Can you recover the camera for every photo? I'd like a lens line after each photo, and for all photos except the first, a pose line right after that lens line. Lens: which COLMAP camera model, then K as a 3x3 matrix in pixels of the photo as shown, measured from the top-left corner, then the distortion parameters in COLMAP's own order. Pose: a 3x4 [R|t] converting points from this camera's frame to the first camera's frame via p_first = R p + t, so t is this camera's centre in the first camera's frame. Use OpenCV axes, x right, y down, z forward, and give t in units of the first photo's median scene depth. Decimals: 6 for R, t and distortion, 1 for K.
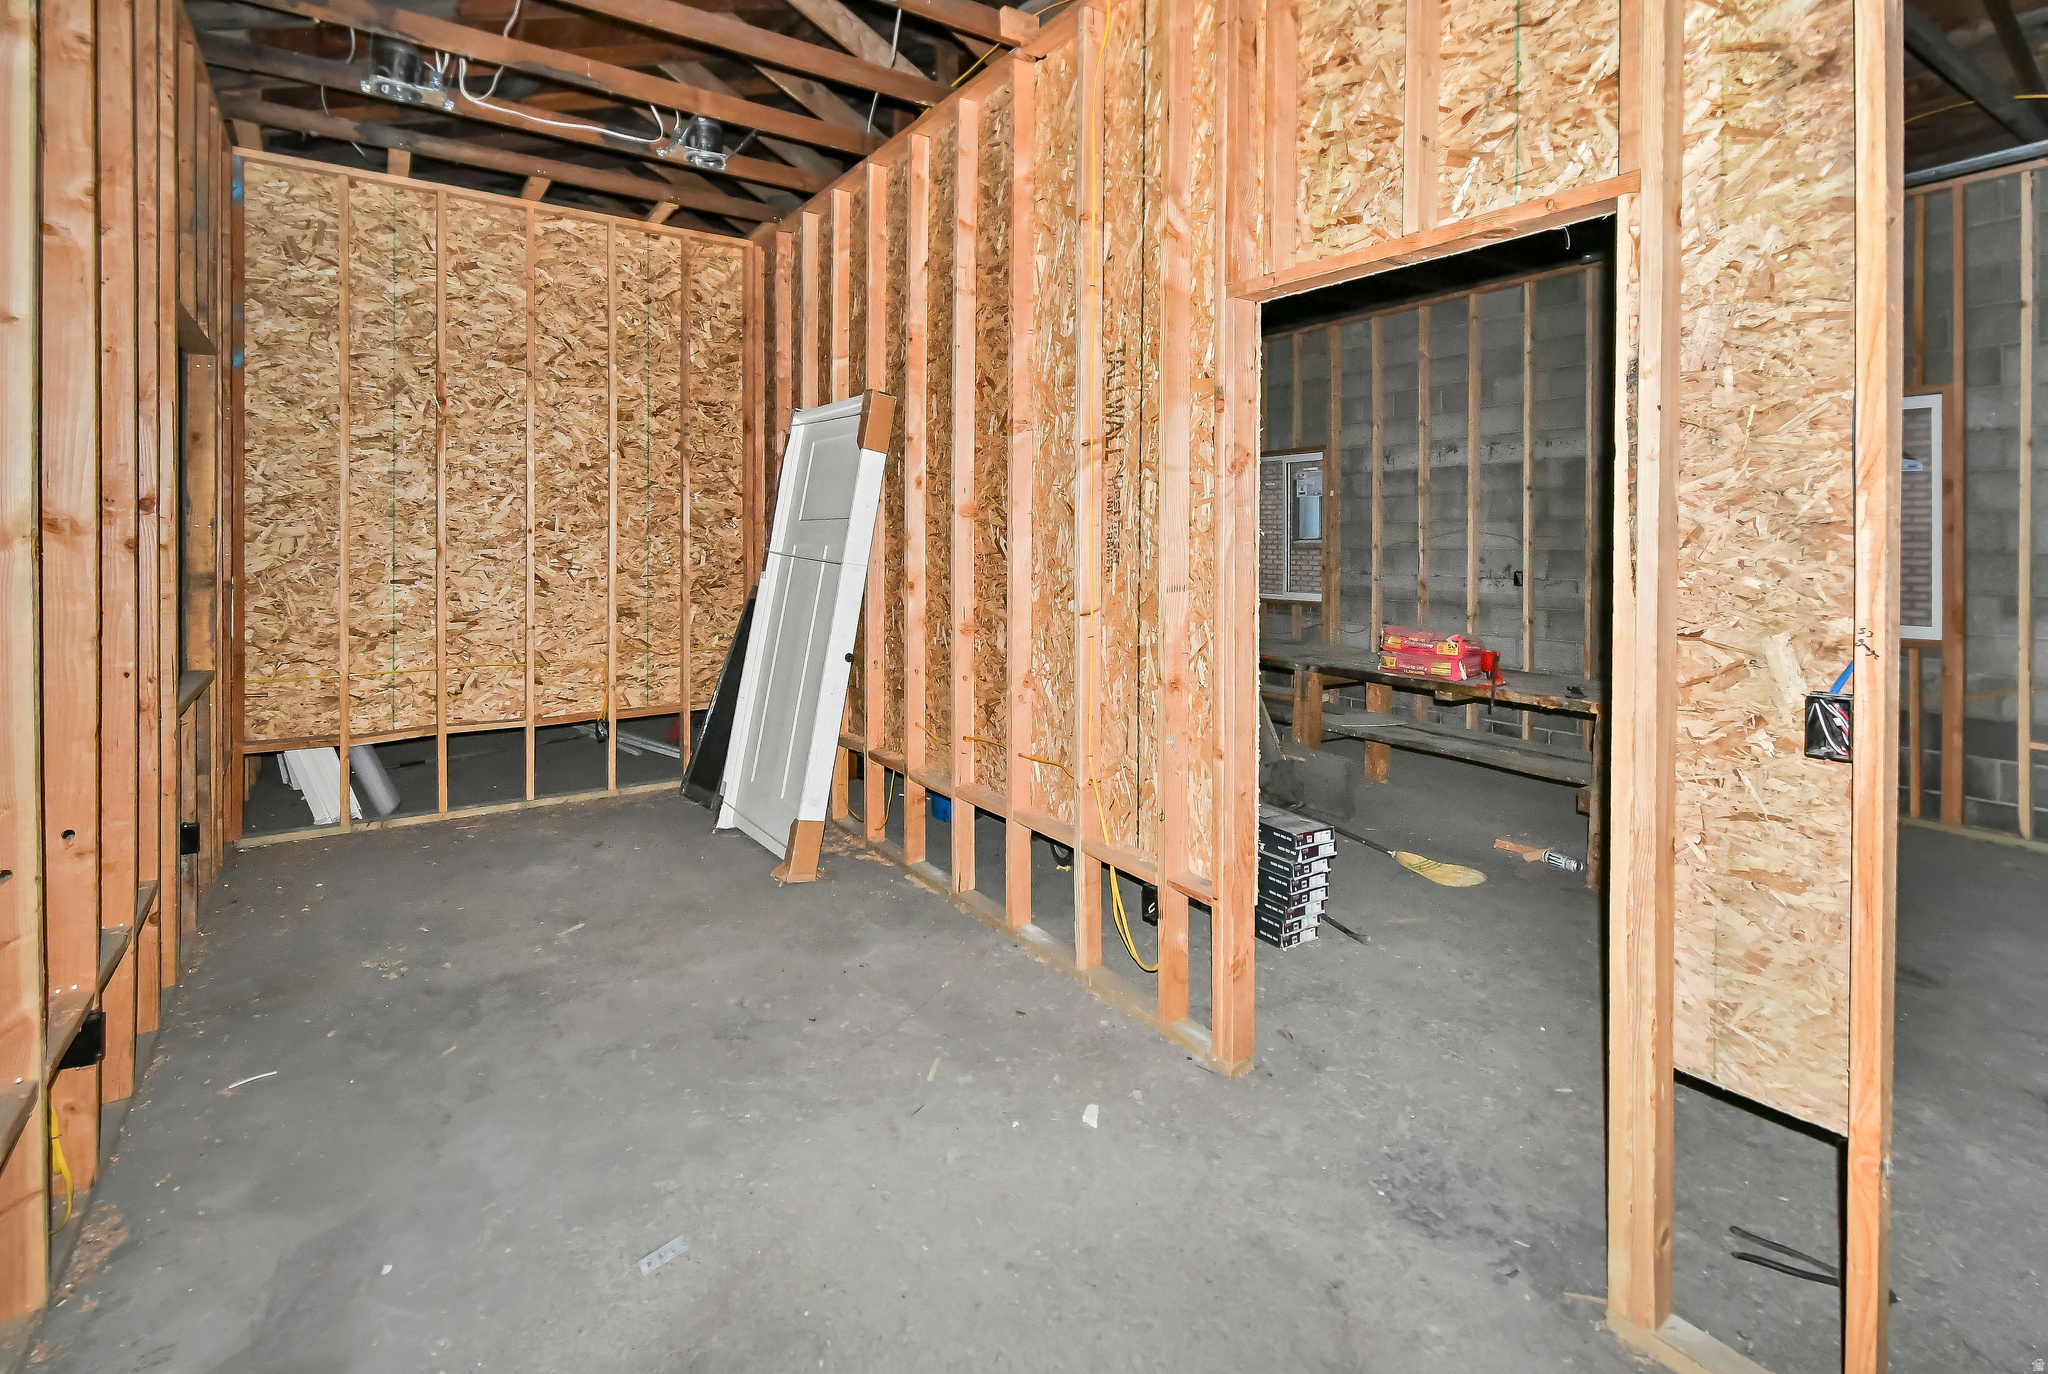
lens RADIAL K [[1021.6, 0, 1098.6], [0, 1021.6, 555.7], [0, 0, 1]] dist [0.003837, -0.002462]
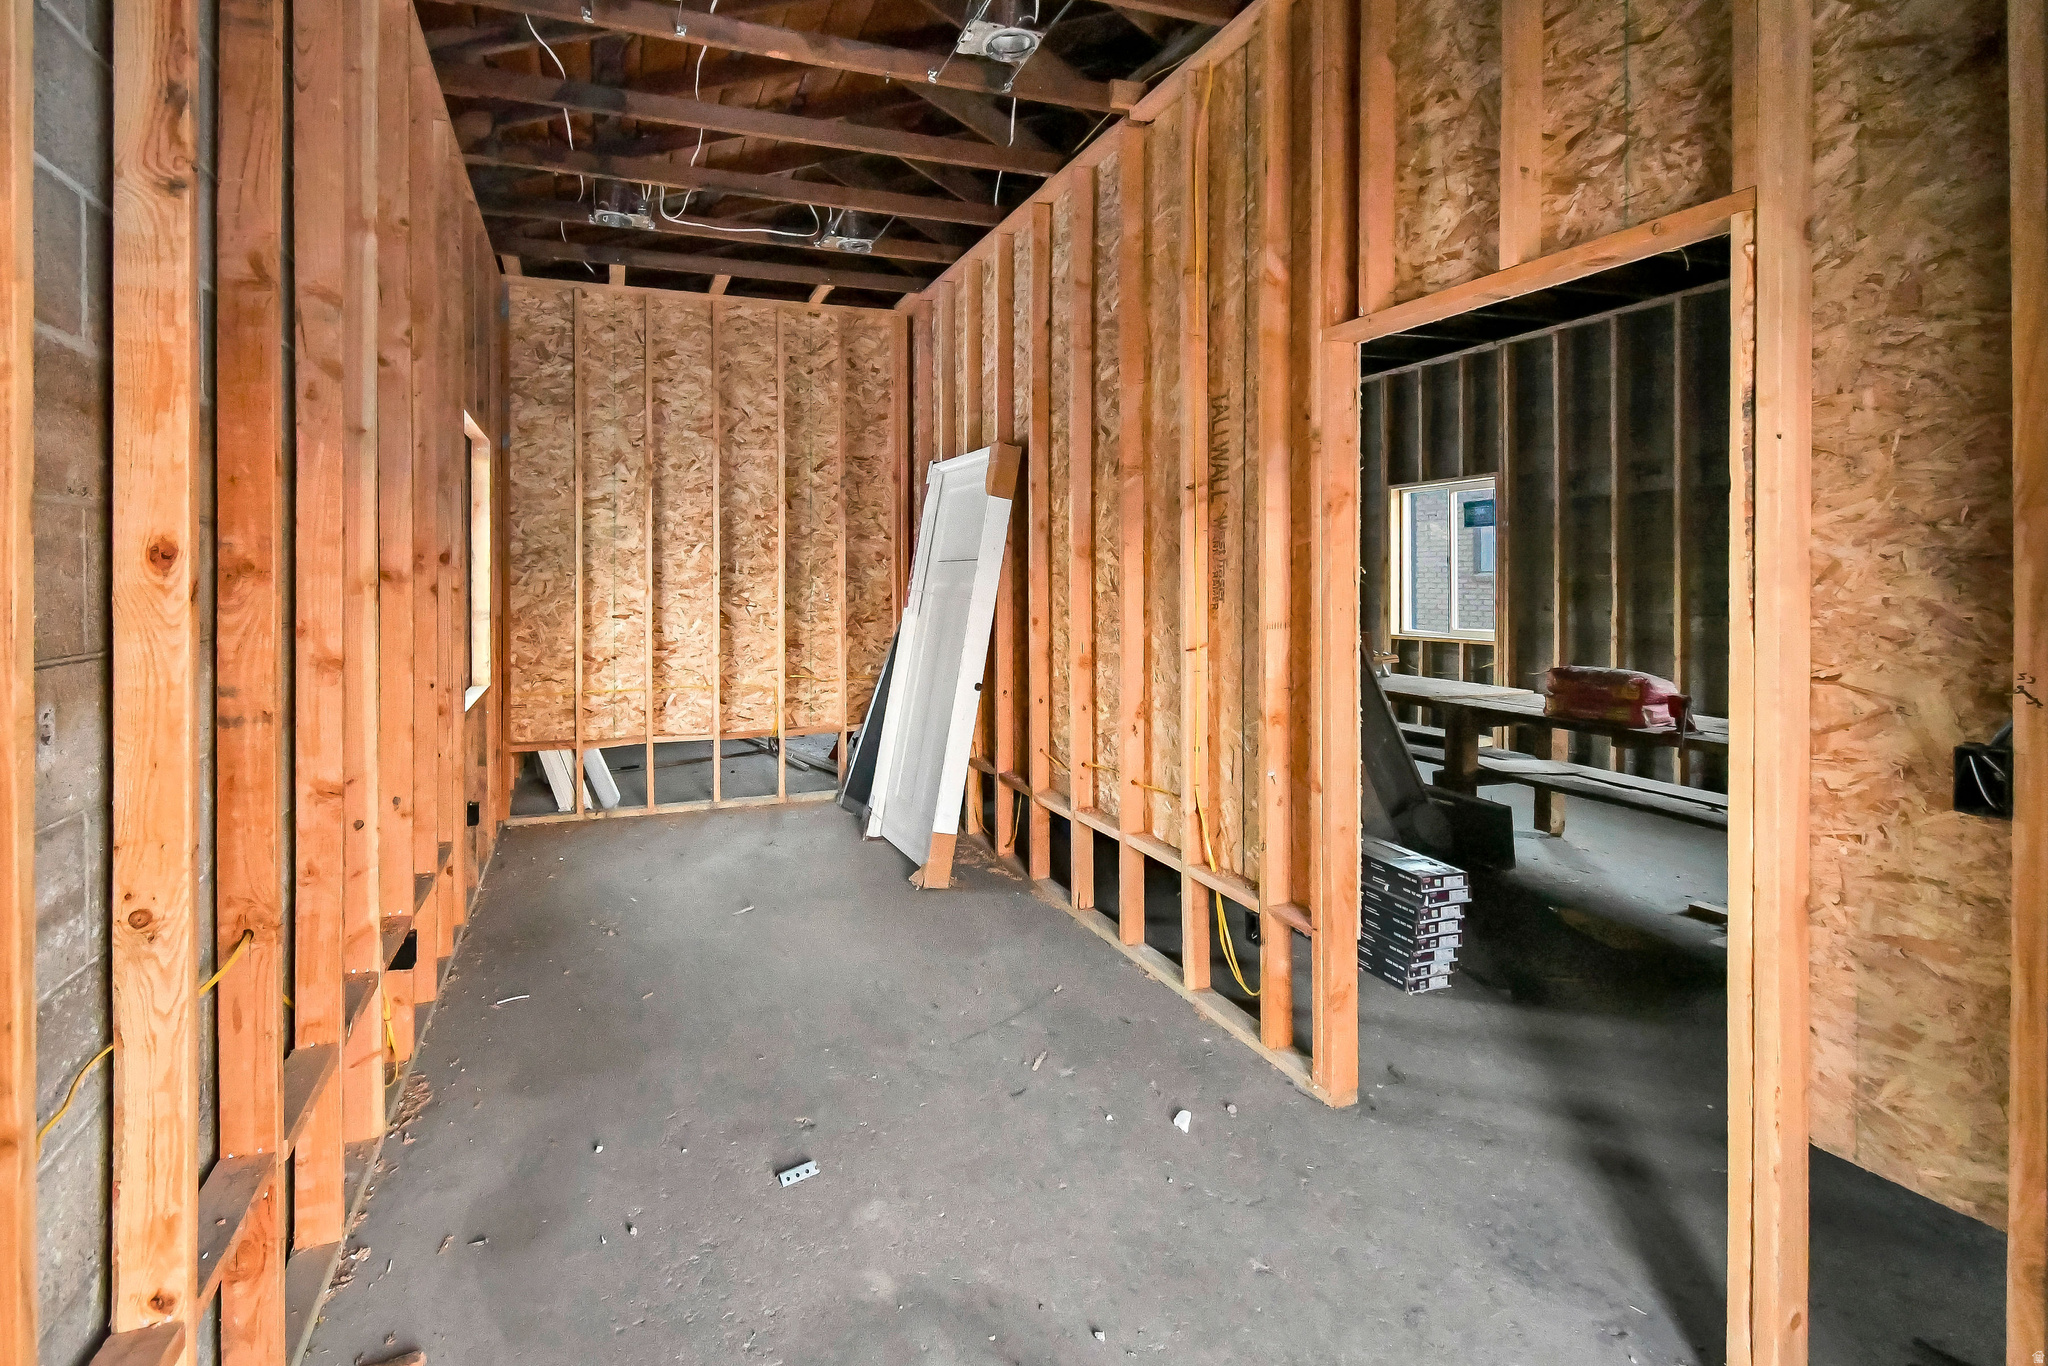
lens RADIAL K [[1061.0, 0, 1022.2], [0, 1061.0, 583.5], [0, 0, 1]] dist [-0.003116, -0.001751]
pose [[0.967633, -0.004603, -0.252321, 0.106334], [0.003373, 0.999980, -0.005308, -0.005754], [0.252341, 0.004286, 0.967629, -0.106799]]
